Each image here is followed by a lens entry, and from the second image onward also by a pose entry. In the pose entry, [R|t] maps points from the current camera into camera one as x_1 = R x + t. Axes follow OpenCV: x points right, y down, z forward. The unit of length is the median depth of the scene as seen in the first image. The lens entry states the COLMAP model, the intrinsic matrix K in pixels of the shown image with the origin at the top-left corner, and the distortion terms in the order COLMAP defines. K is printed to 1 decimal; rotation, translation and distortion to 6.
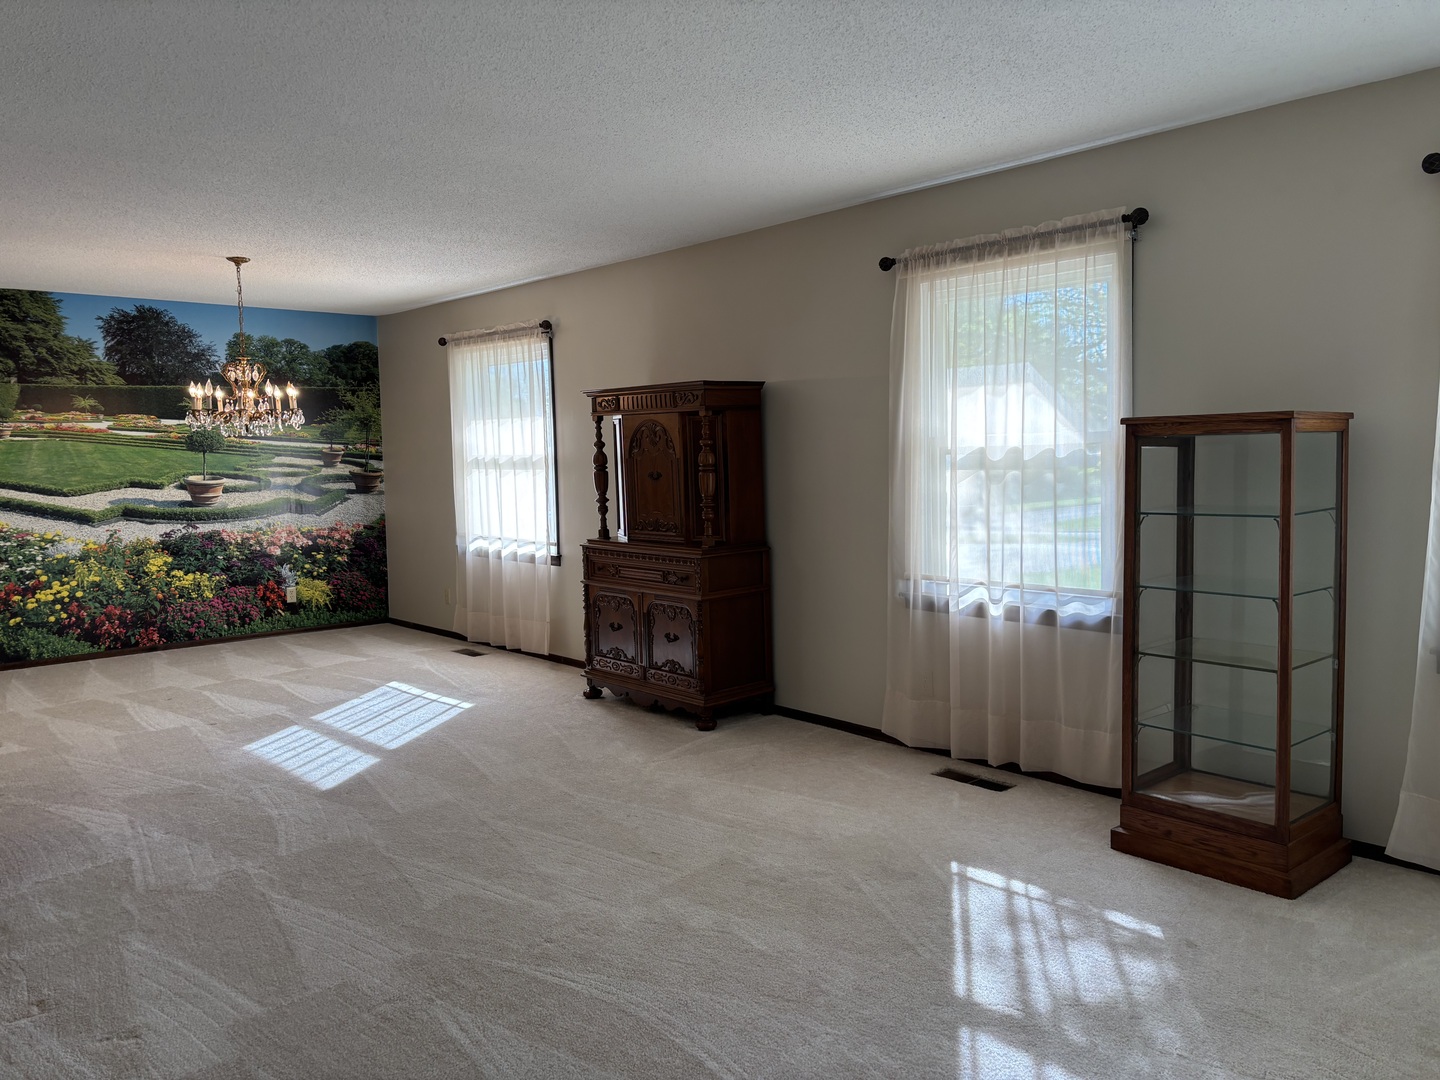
lens RADIAL K [[1083.0, 0, 729.2], [0, 1083.0, 531.0], [0, 0, 1]] dist [0.016842, -0.026194]
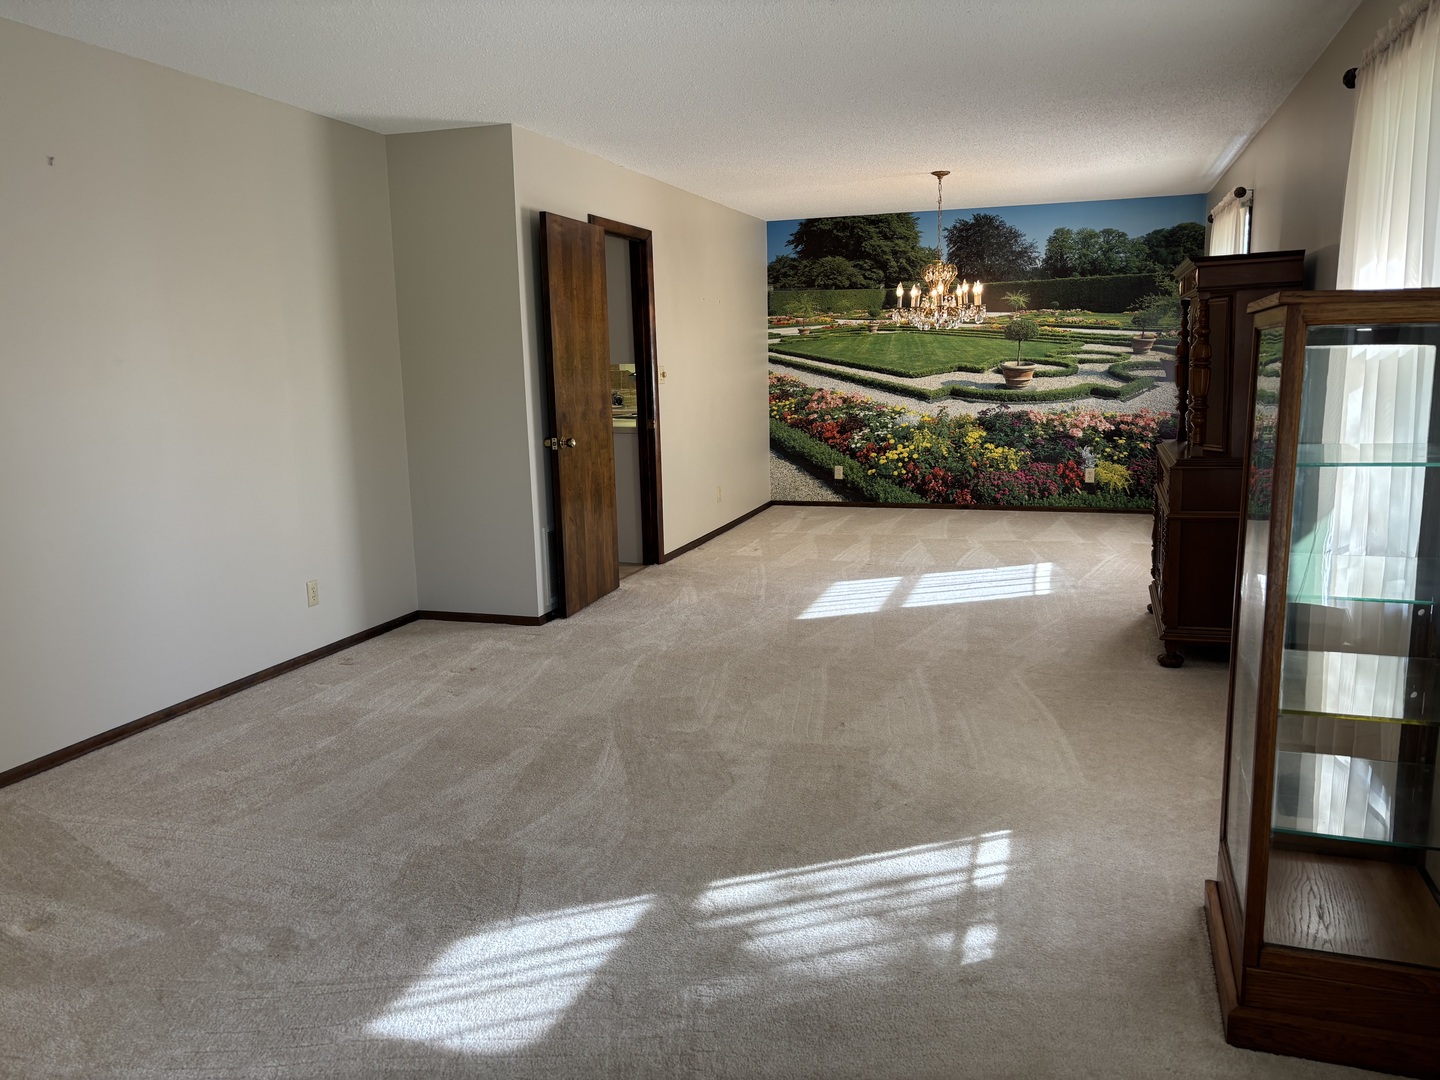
lens RADIAL K [[1083.0, 0, 730.6], [0, 1083.0, 543.1], [0, 0, 1]] dist [0.016842, -0.026194]
pose [[0.486304, 0.155605, -0.859823, 0.383407], [-0.050341, 0.987371, 0.150216, -0.019624], [0.872338, -0.029767, 0.487996, 0.184545]]
